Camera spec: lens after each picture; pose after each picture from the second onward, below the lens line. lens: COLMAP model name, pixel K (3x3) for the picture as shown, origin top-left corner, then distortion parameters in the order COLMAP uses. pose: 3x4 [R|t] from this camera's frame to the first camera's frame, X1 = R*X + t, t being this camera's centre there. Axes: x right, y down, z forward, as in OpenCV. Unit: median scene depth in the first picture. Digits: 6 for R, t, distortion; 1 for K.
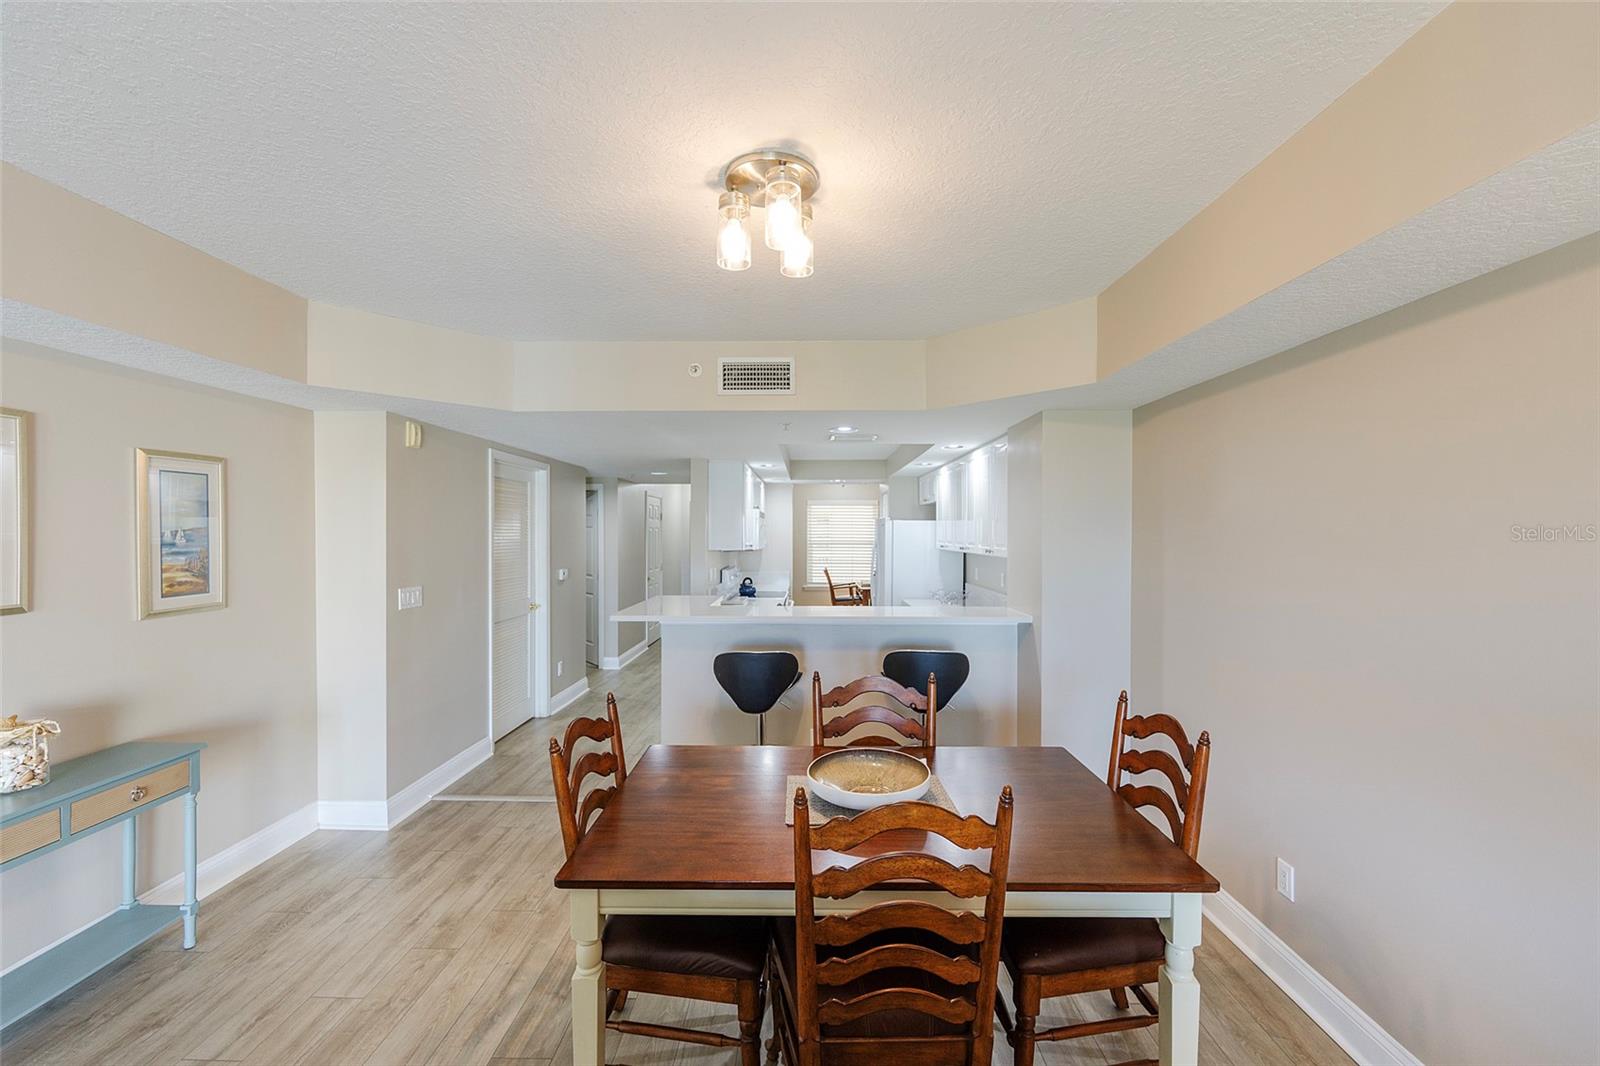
lens RADIAL K [[632.0, 0, 812.2], [0, 632.0, 545.3], [0, 0, 1]] dist [-0.000448, -0.000116]
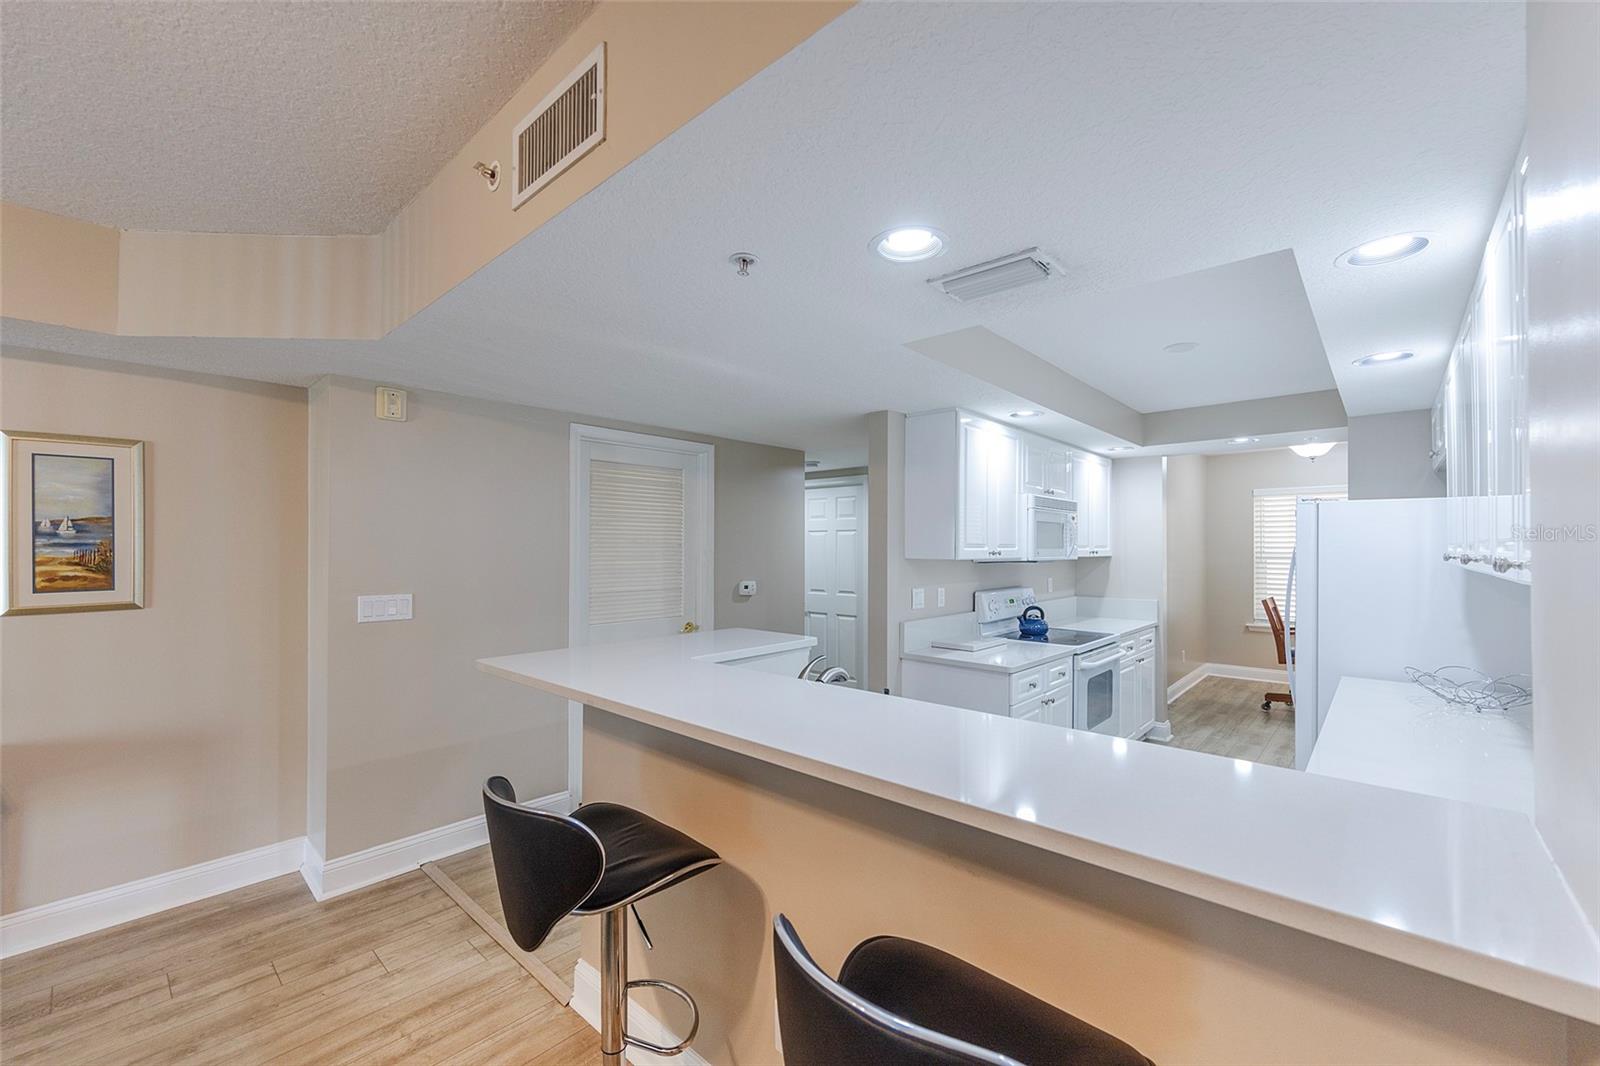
lens RADIAL K [[643.1, 0, 814.7], [0, 643.1, 546.7], [0, 0, 1]] dist [-0.001716, 0.000050]
pose [[0.747170, -0.002361, -0.664628, 0.325670], [-0.012927, 0.999753, -0.018084, 0.014010], [0.664507, 0.022104, 0.746955, 0.803433]]
